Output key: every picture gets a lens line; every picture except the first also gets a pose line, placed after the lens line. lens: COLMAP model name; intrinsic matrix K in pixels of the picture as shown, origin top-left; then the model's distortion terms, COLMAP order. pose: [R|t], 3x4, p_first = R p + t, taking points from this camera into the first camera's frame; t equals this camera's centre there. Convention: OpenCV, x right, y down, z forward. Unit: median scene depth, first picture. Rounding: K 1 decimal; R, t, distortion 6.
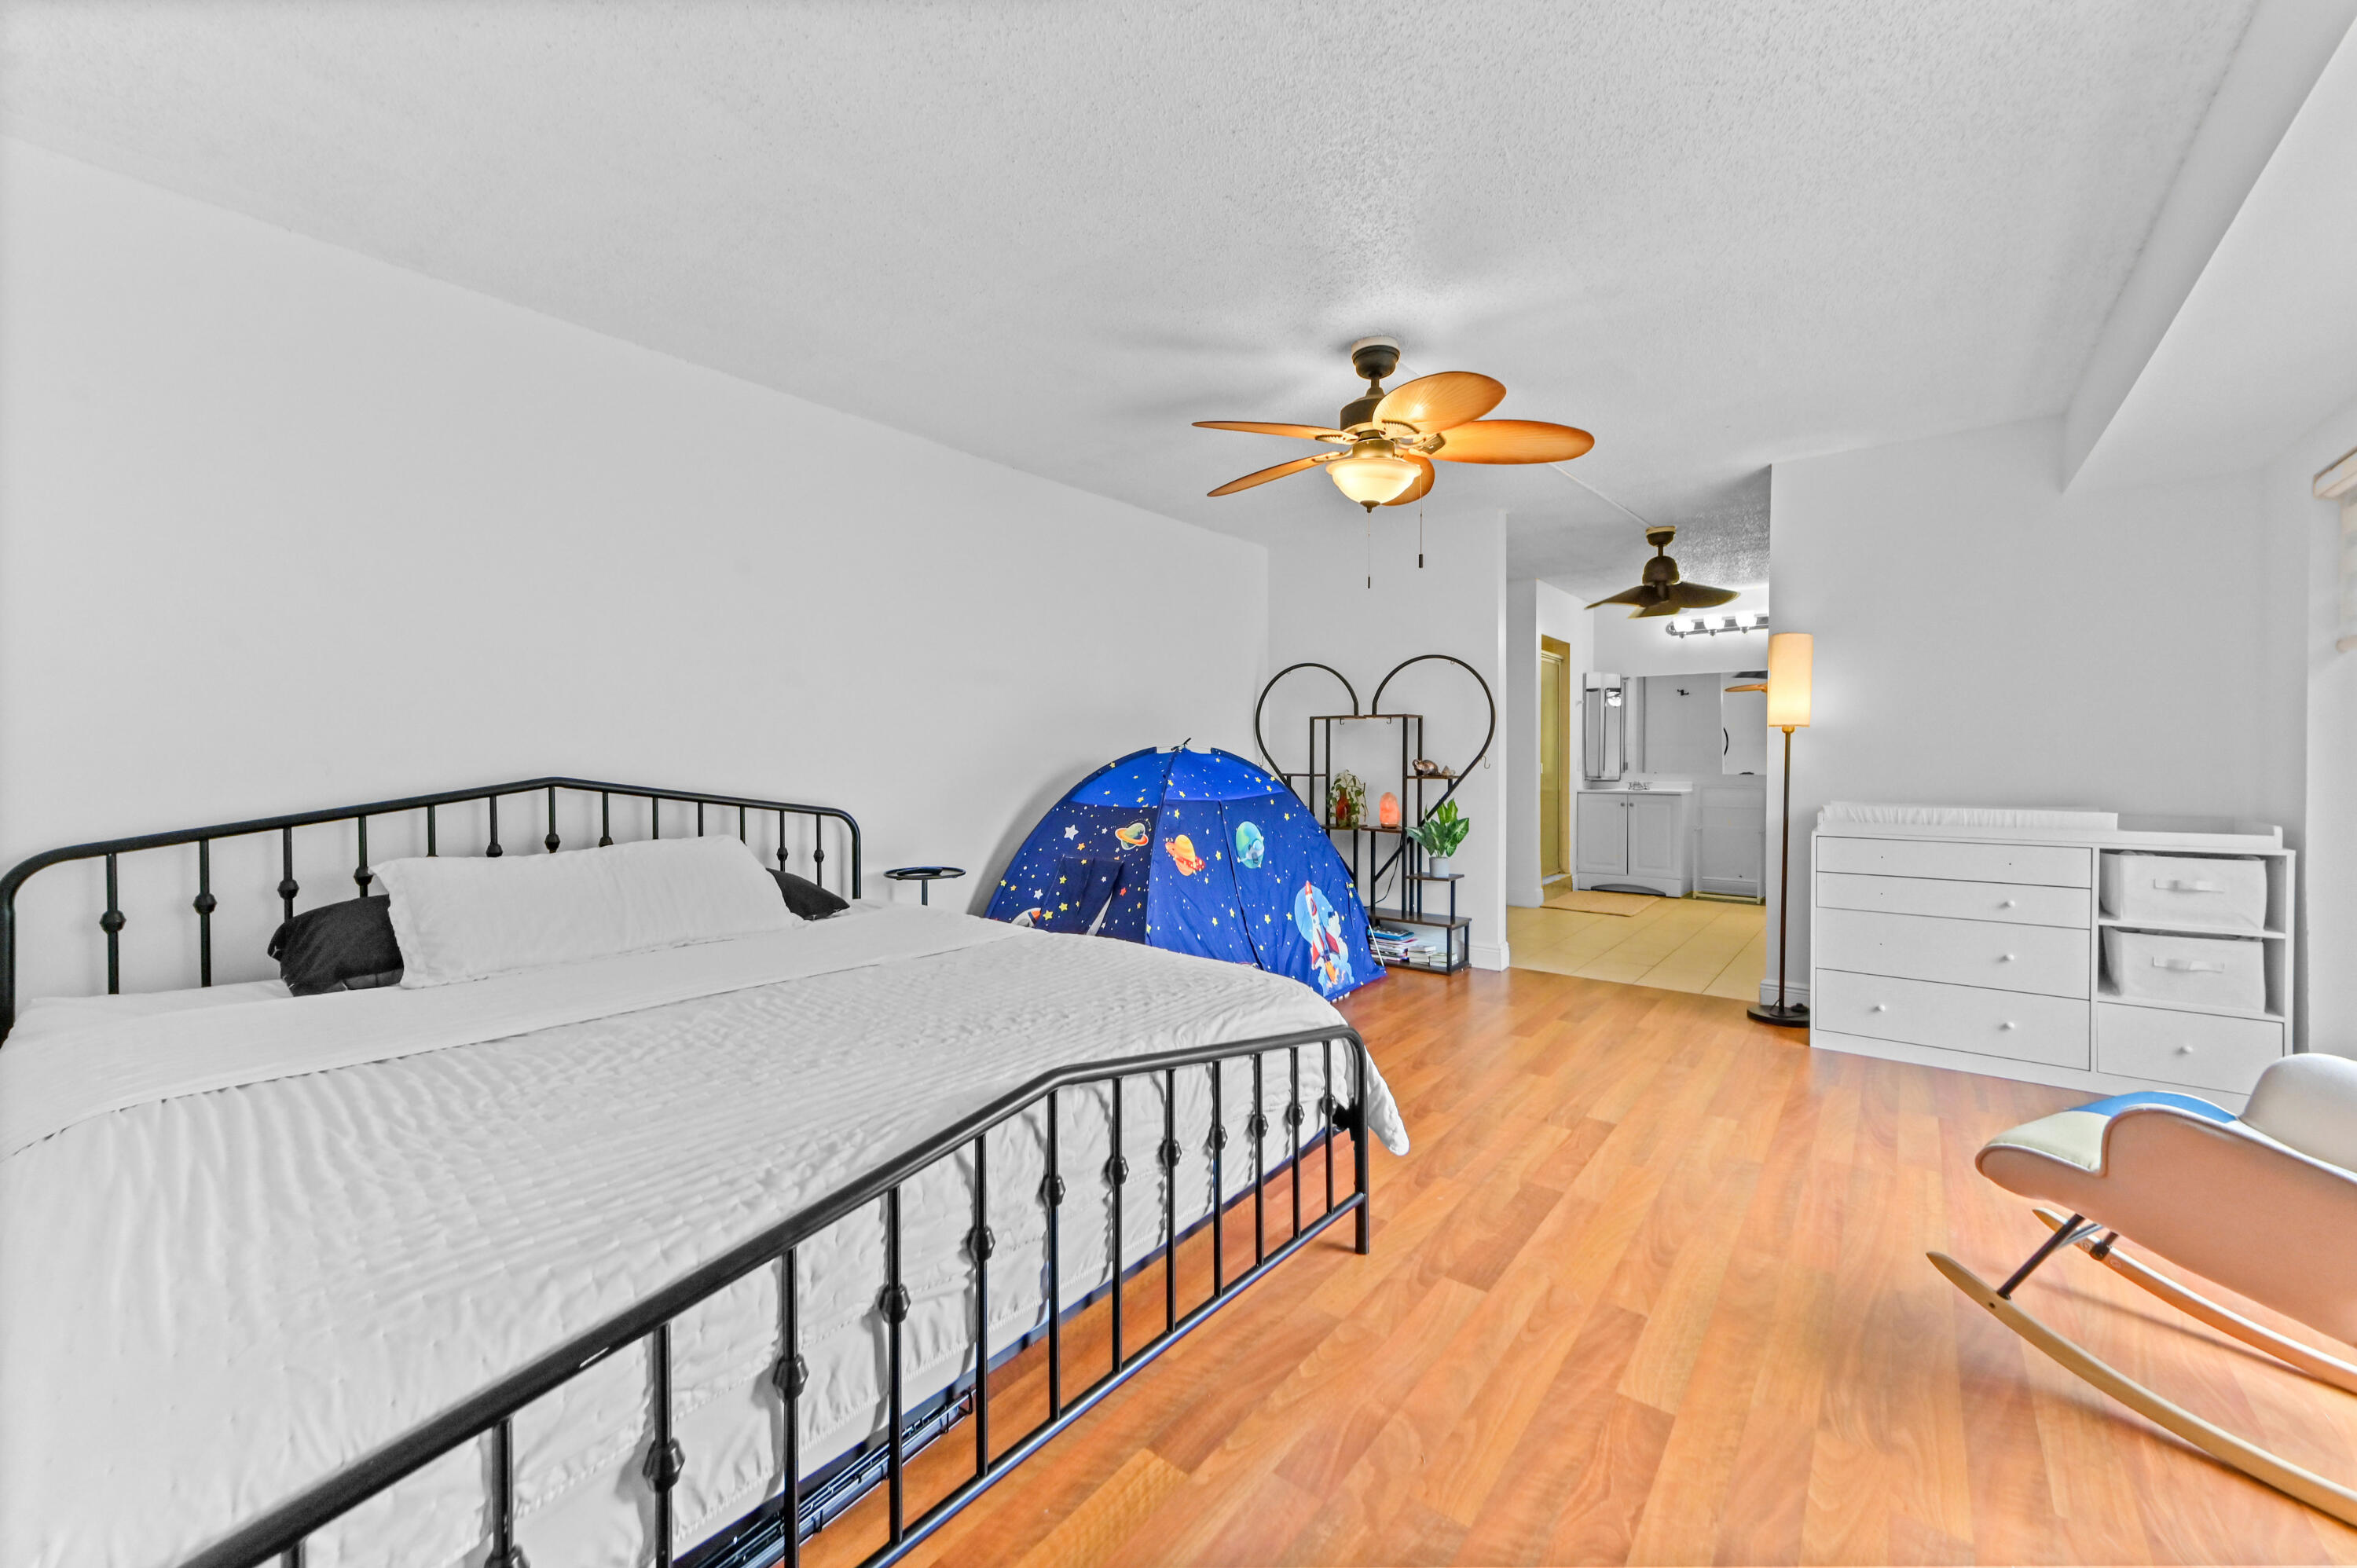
lens RADIAL K [[926.2, 0, 1177.0], [0, 926.2, 729.0], [0, 0, 1]] dist [0.015213, 0.000017]
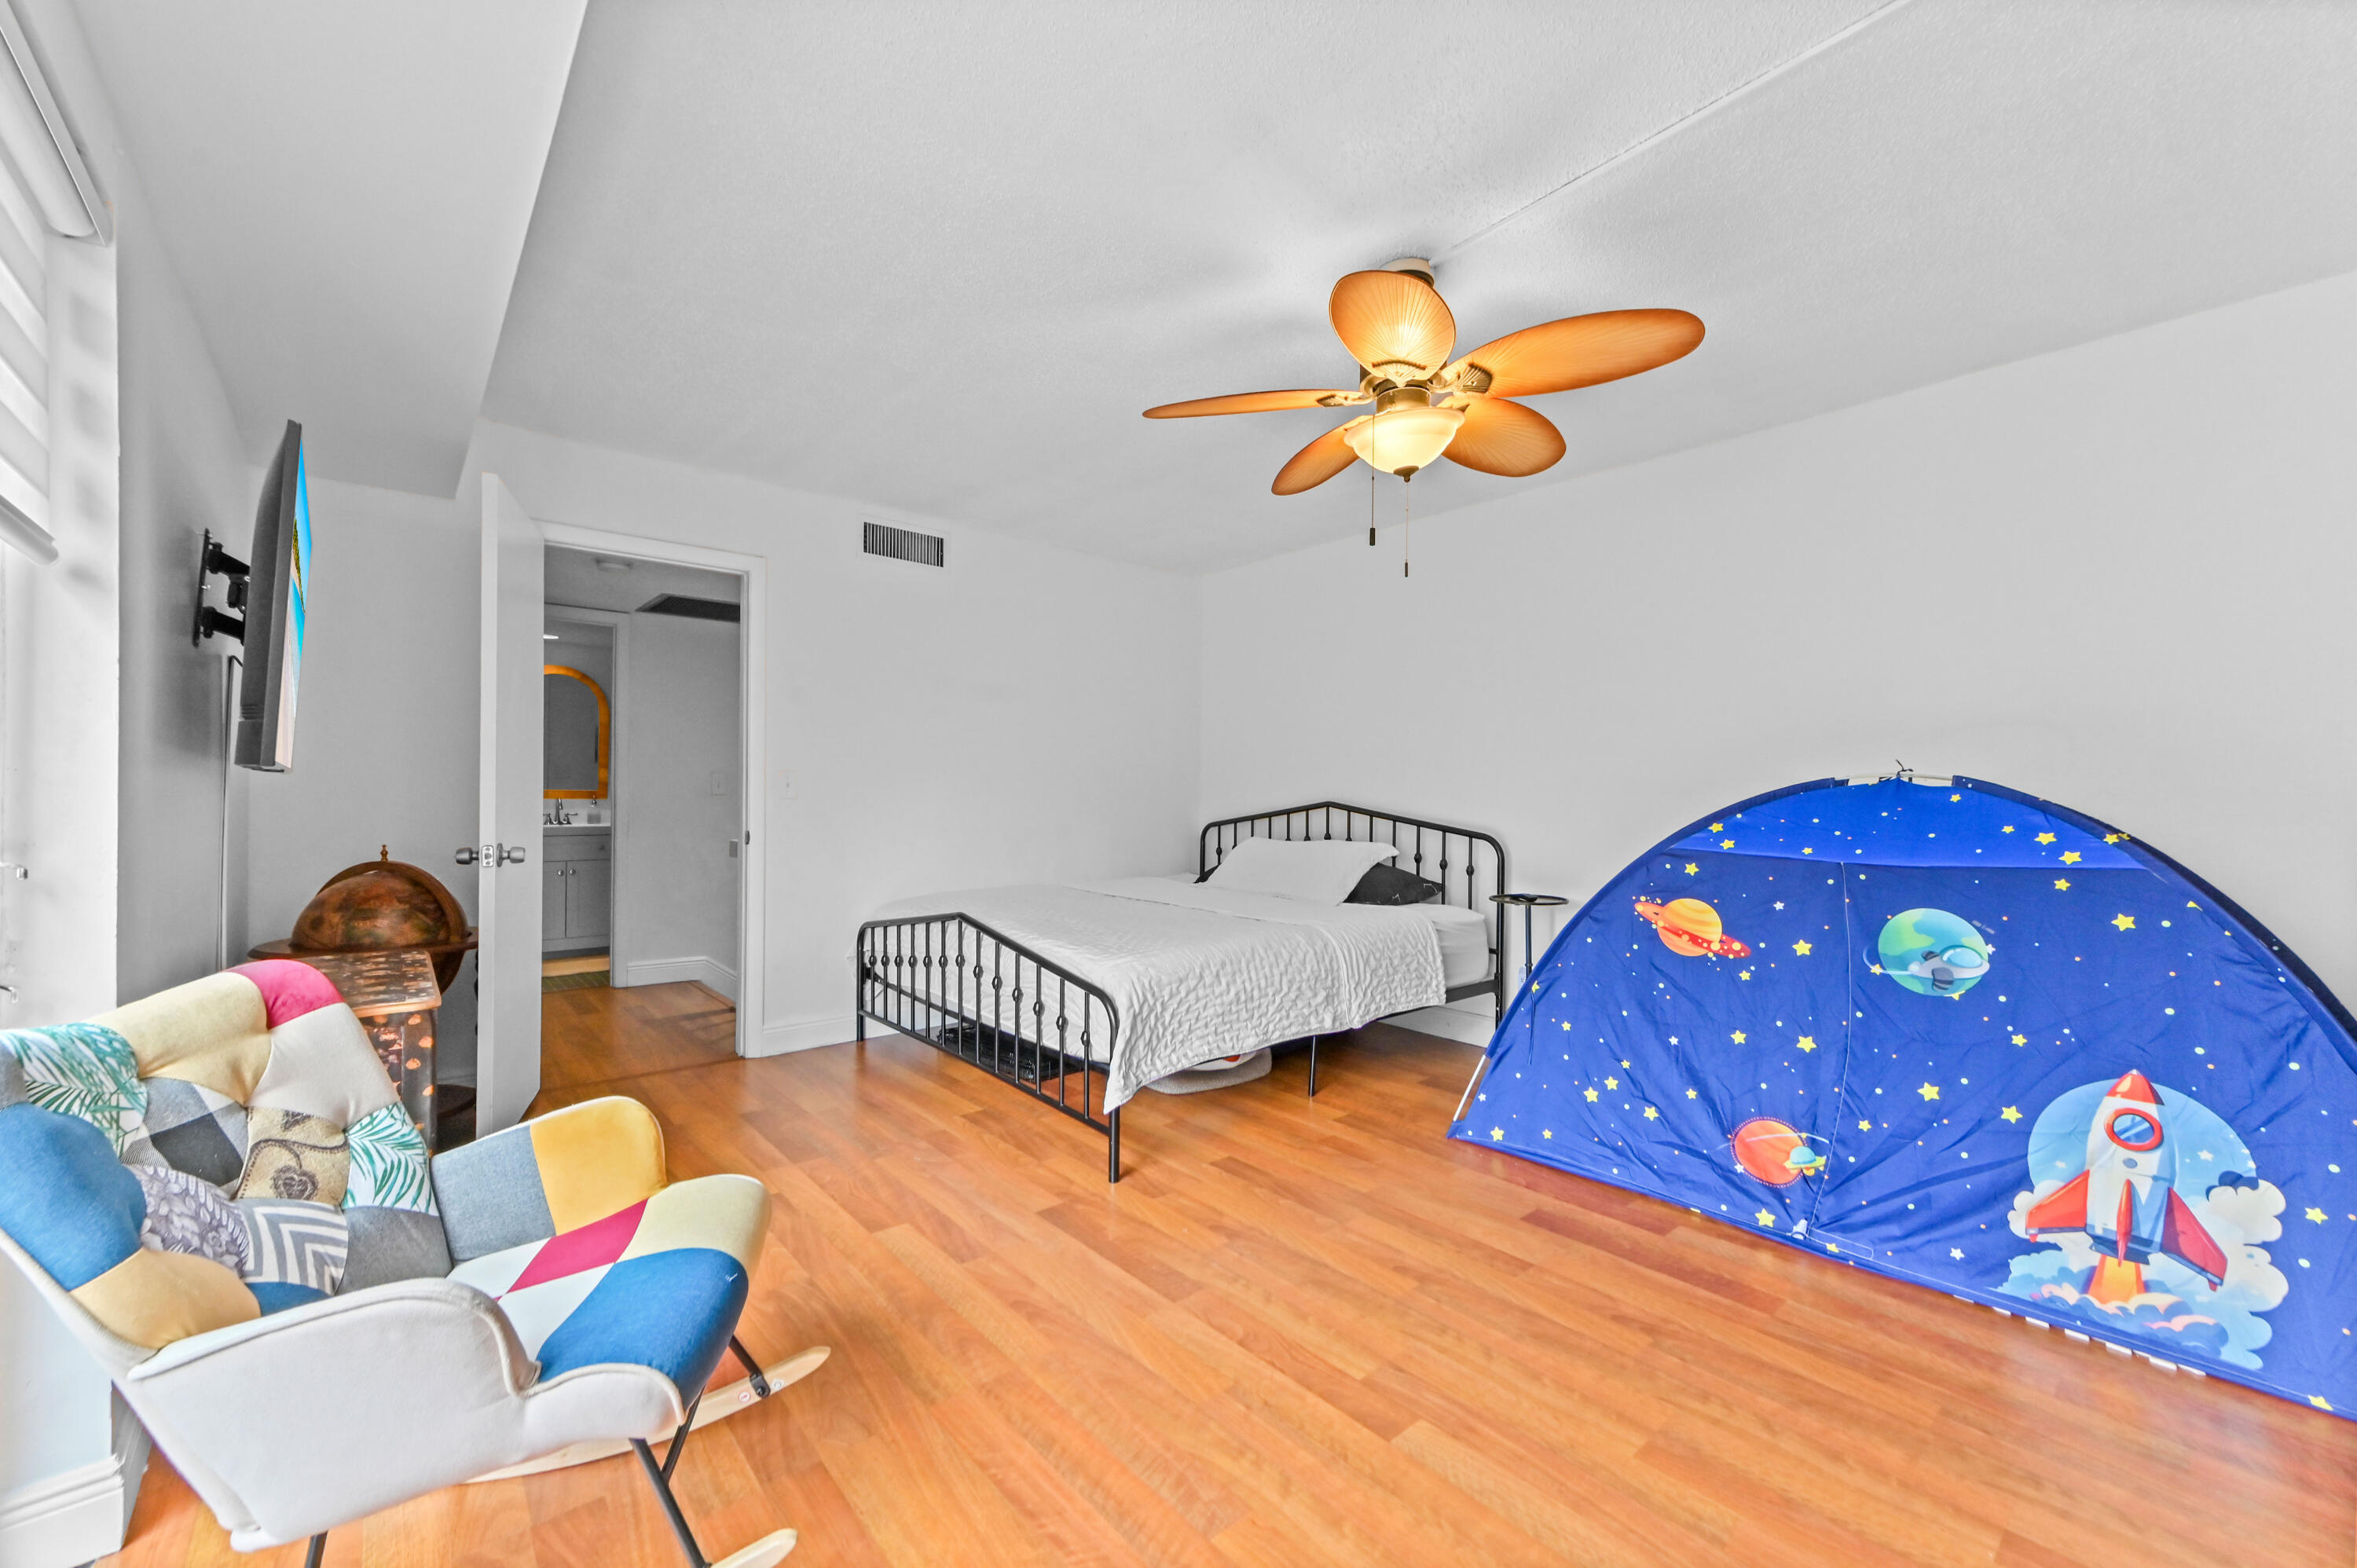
lens RADIAL K [[948.0, 0, 1171.5], [0, 948.0, 739.7], [0, 0, 1]] dist [0.014458, -0.000038]
pose [[-0.207438, -0.053745, -0.976771, 1.148818], [0.023005, 0.997946, -0.059795, 0.036139], [0.977978, -0.034874, -0.205776, 1.066273]]
